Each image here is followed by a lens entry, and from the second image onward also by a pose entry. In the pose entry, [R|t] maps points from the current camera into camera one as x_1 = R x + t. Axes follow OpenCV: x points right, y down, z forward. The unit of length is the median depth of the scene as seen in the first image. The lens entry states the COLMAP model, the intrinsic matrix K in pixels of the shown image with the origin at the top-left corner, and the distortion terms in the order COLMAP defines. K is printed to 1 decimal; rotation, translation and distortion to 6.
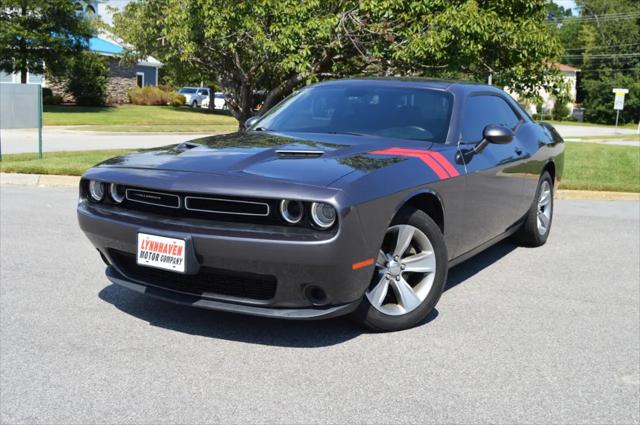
lens RADIAL K [[729.7, 0, 320.0], [0, 729.7, 212.5], [0, 0, 1]] dist [-0.059024, -0.000626]
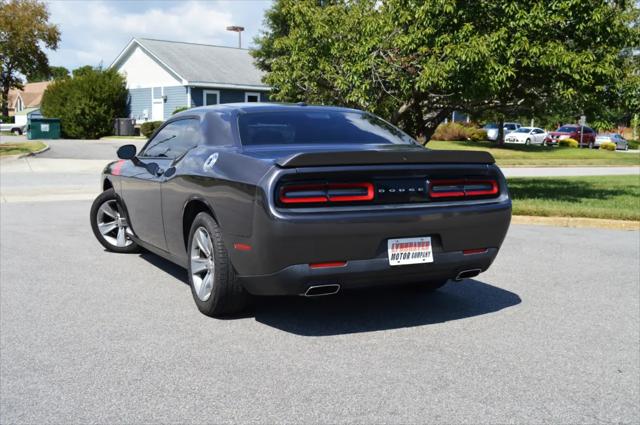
lens RADIAL K [[739.3, 0, 320.0], [0, 739.3, 212.5], [0, 0, 1]] dist [-0.044913, -0.035267]
pose [[0.877507, 0.027275, -0.478788, 0.461666], [-0.051691, 0.997944, -0.037888, 0.014595], [0.476770, 0.057995, 0.877113, -0.001148]]
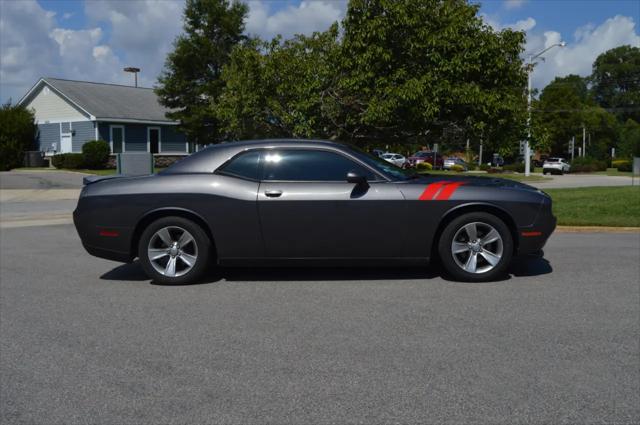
lens RADIAL K [[647.8, 0, 320.0], [0, 647.8, 212.5], [0, 0, 1]] dist [-0.059345, -0.007126]
pose [[0.952670, -0.014693, -0.303653, 0.348096], [-0.007199, 0.997461, -0.070848, 0.024097], [0.303923, 0.069681, 0.950145, -0.082966]]
